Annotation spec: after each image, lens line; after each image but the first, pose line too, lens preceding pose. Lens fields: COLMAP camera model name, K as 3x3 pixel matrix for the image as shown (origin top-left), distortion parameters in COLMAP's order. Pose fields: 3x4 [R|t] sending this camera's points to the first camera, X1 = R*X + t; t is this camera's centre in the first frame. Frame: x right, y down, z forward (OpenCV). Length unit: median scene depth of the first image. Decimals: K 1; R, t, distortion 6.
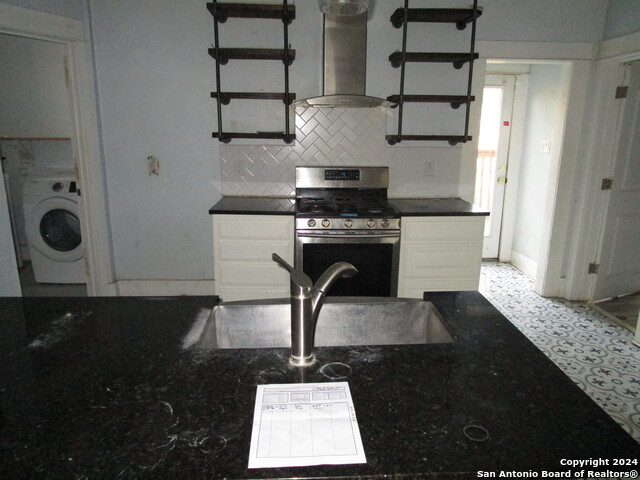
lens RADIAL K [[462.5, 0, 319.0], [0, 462.5, 239.3], [0, 0, 1]] dist [-0.022575, 0.001326]
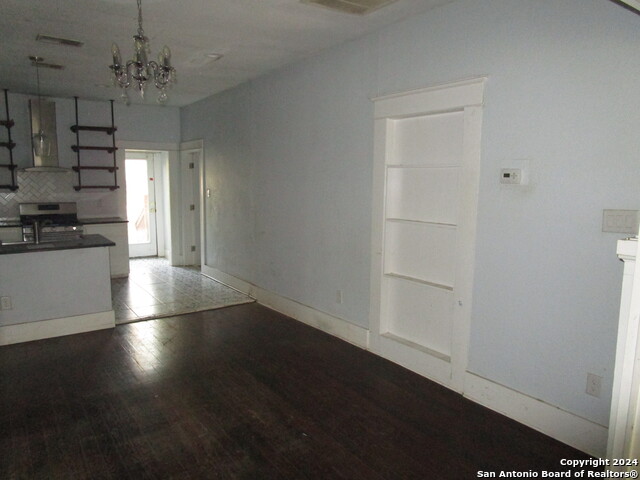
lens RADIAL K [[462.5, 0, 319.2], [0, 462.5, 243.1], [0, 0, 1]] dist [-0.022575, 0.001326]
pose [[0.847122, -0.070798, 0.526661, -0.011956], [0.124207, 0.990012, -0.066698, 0.266751], [-0.516678, 0.121916, 0.847455, -1.129731]]
